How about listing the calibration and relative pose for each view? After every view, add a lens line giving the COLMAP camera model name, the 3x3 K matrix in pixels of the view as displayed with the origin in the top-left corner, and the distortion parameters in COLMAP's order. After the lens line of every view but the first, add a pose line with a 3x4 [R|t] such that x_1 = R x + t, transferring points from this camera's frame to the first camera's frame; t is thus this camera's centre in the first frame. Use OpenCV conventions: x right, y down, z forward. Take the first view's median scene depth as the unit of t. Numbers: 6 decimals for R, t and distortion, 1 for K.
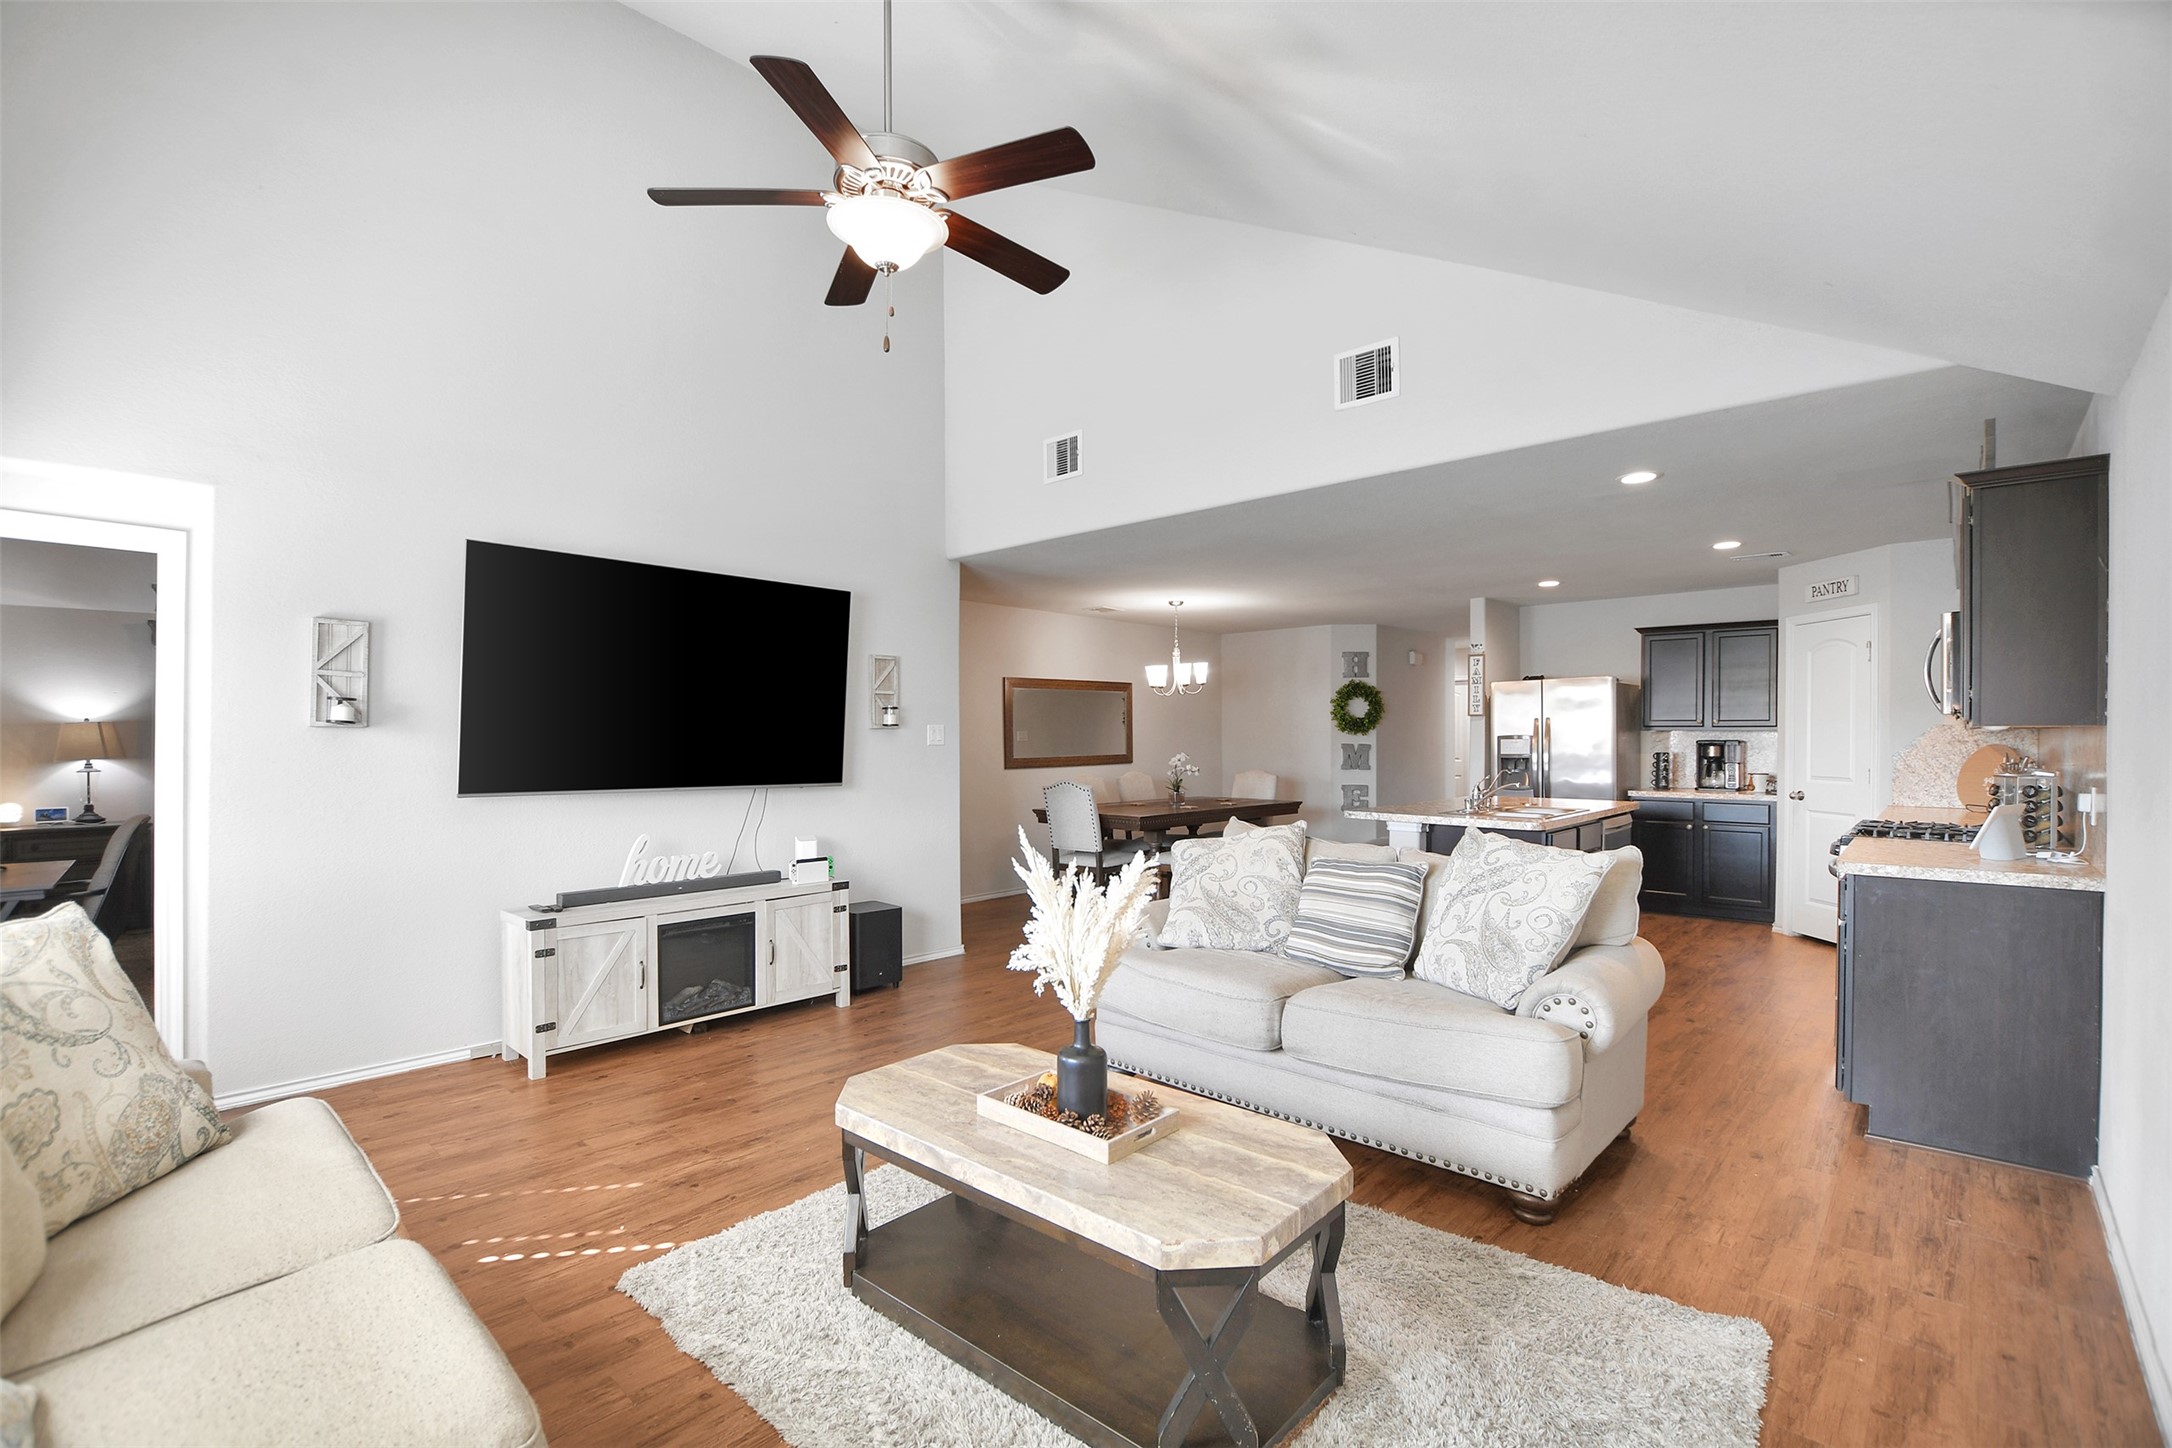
lens RADIAL K [[966.4, 0, 1110.2], [0, 966.4, 737.9], [0, 0, 1]] dist [-0.016454, 0.000963]
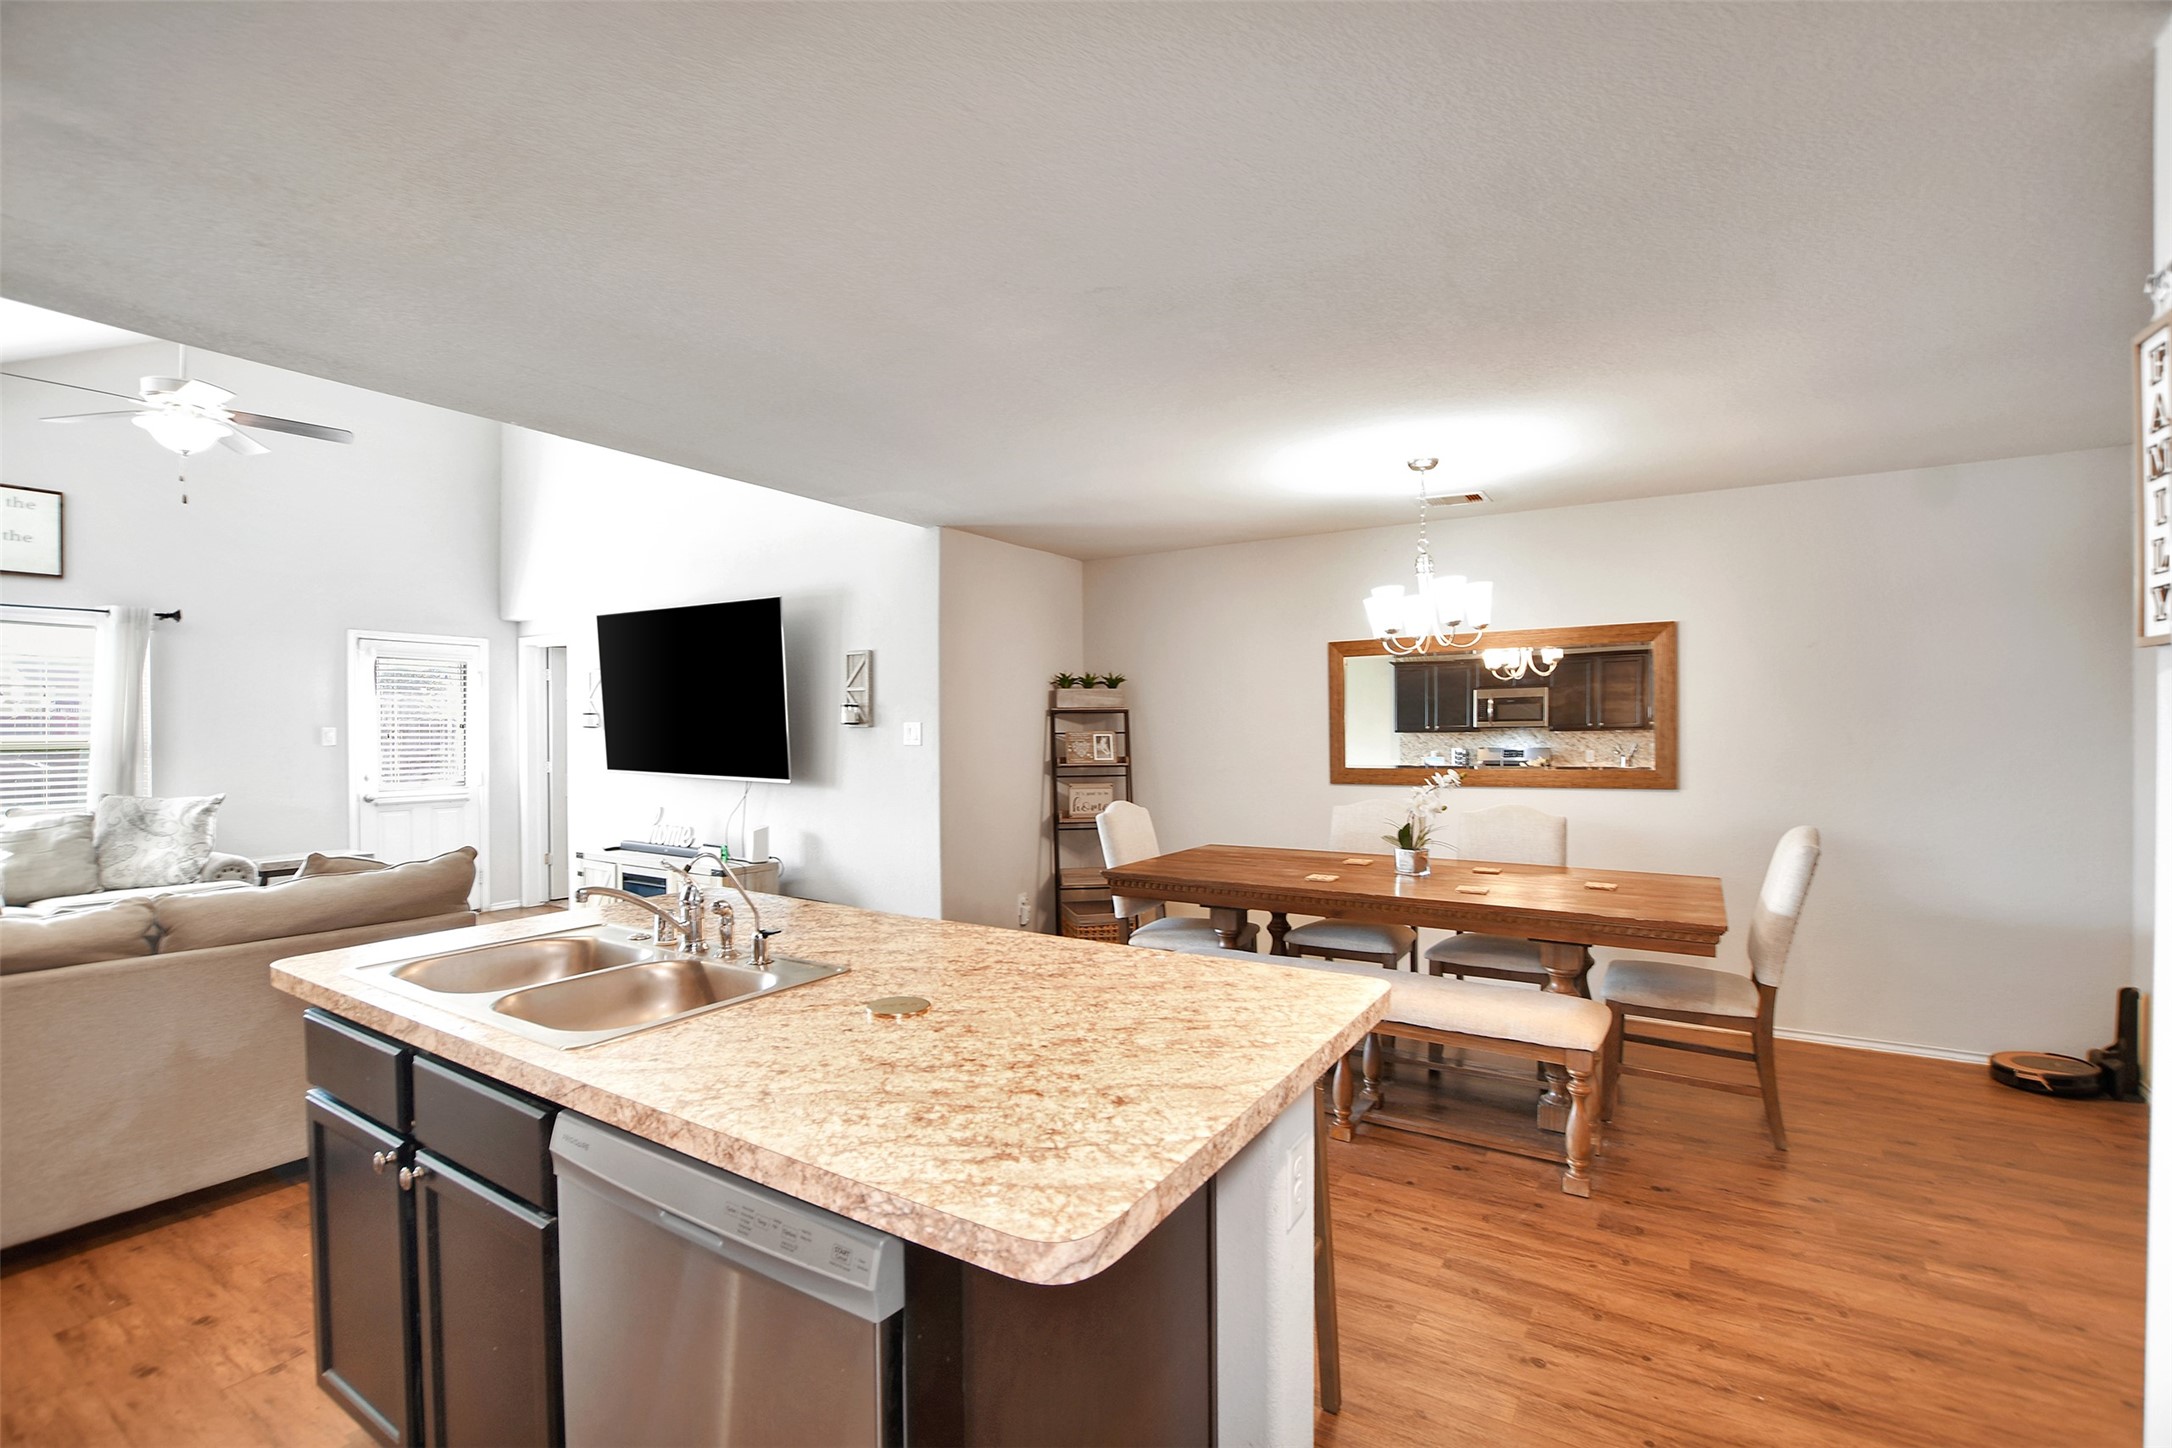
lens RADIAL K [[966.4, 0, 1038.8], [0, 966.4, 732.0], [0, 0, 1]] dist [-0.016454, 0.000963]
pose [[0.150998, 0.004096, -0.988526, 0.532299], [0.001289, 0.999990, 0.004341, -0.006315], [0.988533, -0.001930, 0.150991, 0.743579]]
